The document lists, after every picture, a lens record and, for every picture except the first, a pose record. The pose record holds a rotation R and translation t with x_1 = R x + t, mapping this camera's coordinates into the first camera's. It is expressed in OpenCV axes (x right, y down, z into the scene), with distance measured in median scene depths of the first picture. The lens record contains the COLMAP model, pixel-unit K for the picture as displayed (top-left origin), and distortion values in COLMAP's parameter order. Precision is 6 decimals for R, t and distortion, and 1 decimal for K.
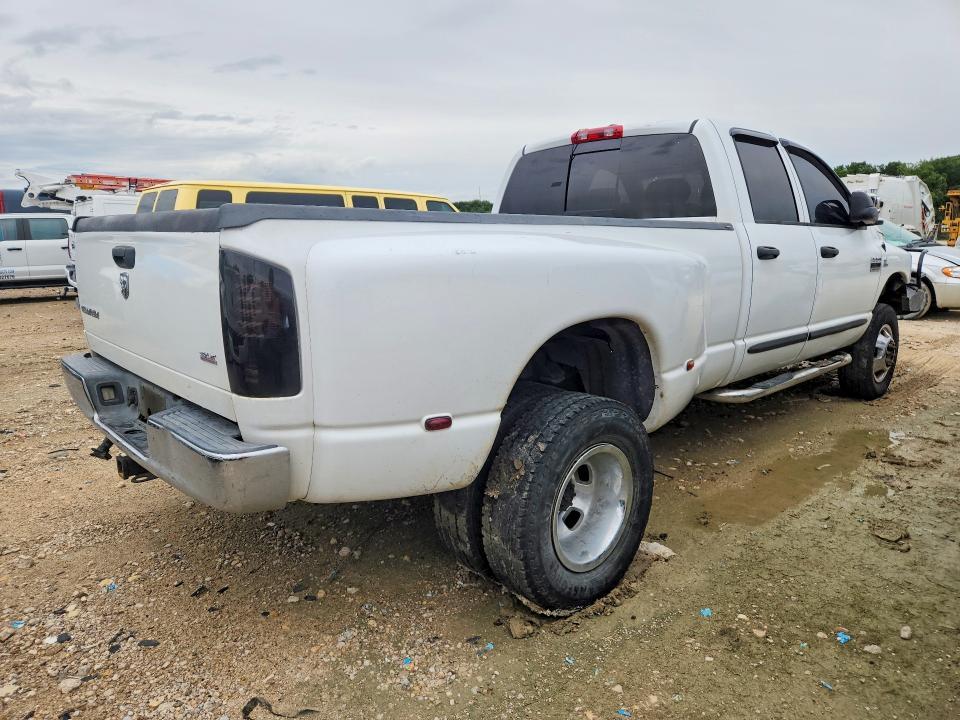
lens RADIAL K [[647.4, 0, 459.4], [0, 647.4, 359.5], [0, 0, 1]] dist [0.061376, -0.049854]
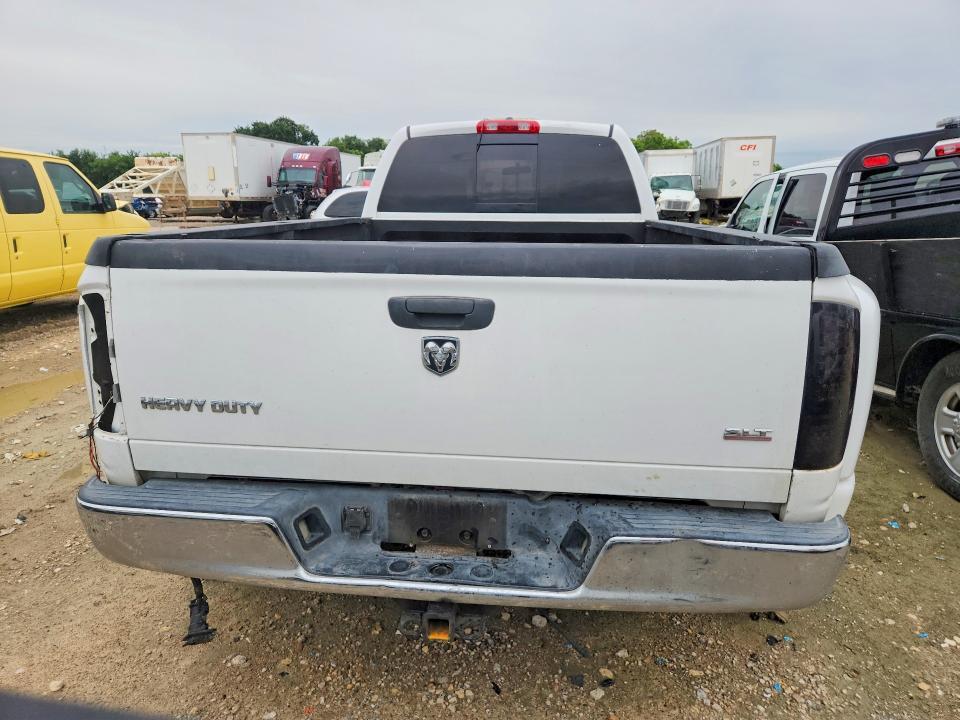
lens RADIAL K [[647.4, 0, 459.4], [0, 647.4, 359.5], [0, 0, 1]] dist [0.061376, -0.049854]
pose [[0.740422, -0.156711, 0.653618, -0.591323], [0.118445, 0.987644, 0.102621, -0.113175], [-0.661624, 0.001435, 0.749835, 0.327676]]
